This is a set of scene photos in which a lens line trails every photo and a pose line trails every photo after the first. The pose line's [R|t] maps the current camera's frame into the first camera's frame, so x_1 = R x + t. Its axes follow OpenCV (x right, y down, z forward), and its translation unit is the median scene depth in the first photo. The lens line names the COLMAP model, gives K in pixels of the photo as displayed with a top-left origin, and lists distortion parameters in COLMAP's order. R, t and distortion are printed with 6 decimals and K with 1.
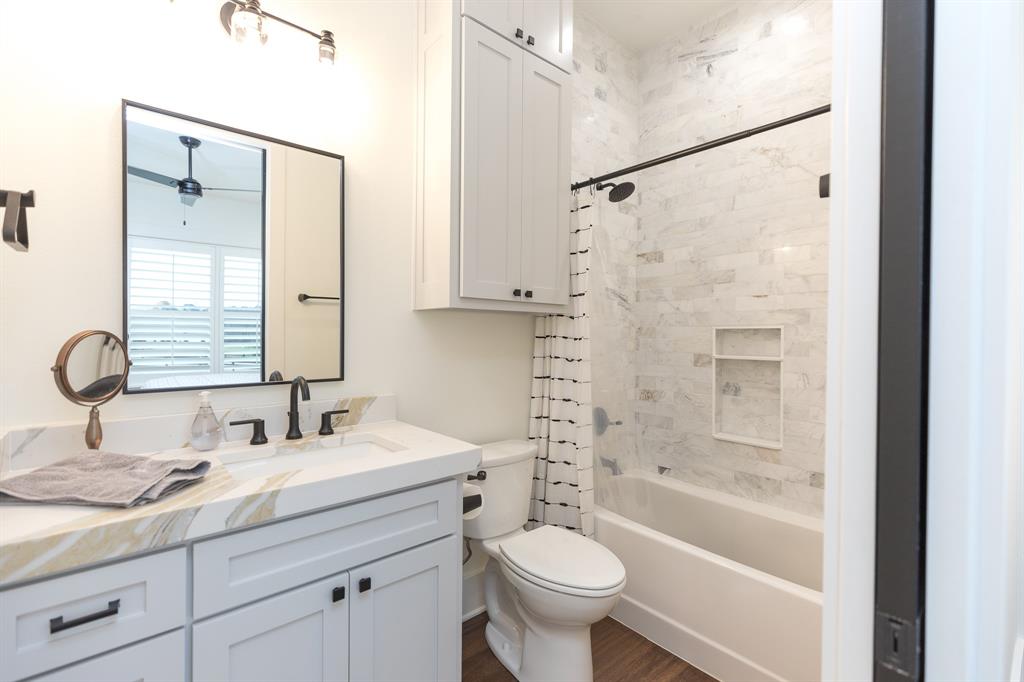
lens RADIAL K [[454.2, 0, 512.0], [0, 454.2, 341.0], [0, 0, 1]] dist [0.002655, 0.000077]
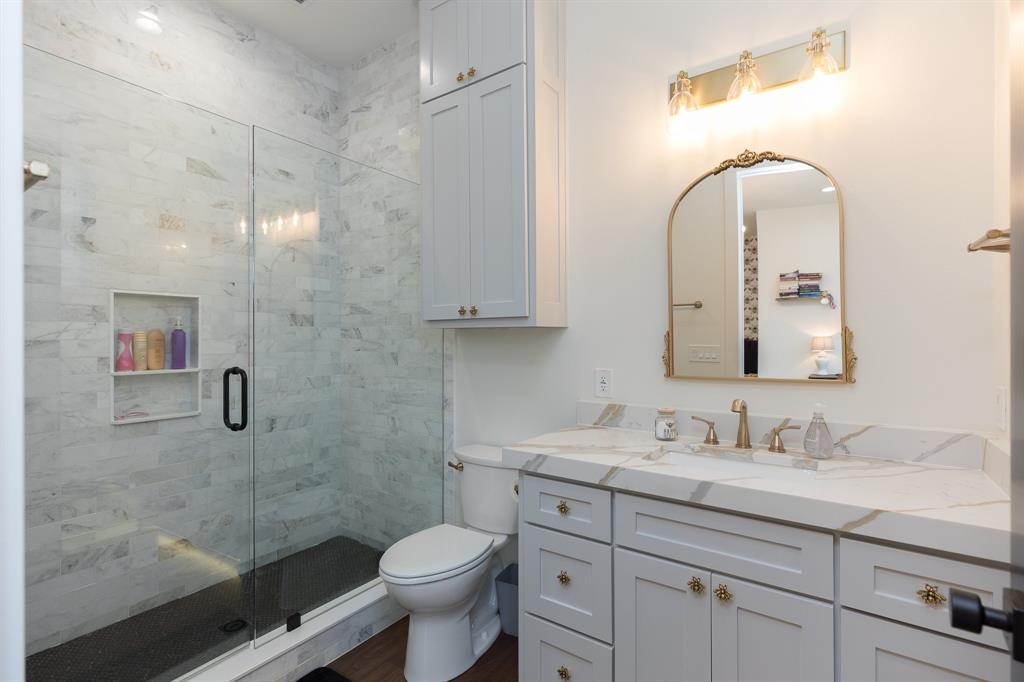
lens RADIAL K [[454.2, 0, 512.0], [0, 454.2, 341.0], [0, 0, 1]] dist [0.002655, 0.000077]
pose [[0.243773, -0.010804, -0.969772, 0.549525], [-0.011738, 0.999832, -0.014089, 0.000989], [0.969761, 0.014818, 0.243605, 0.310635]]
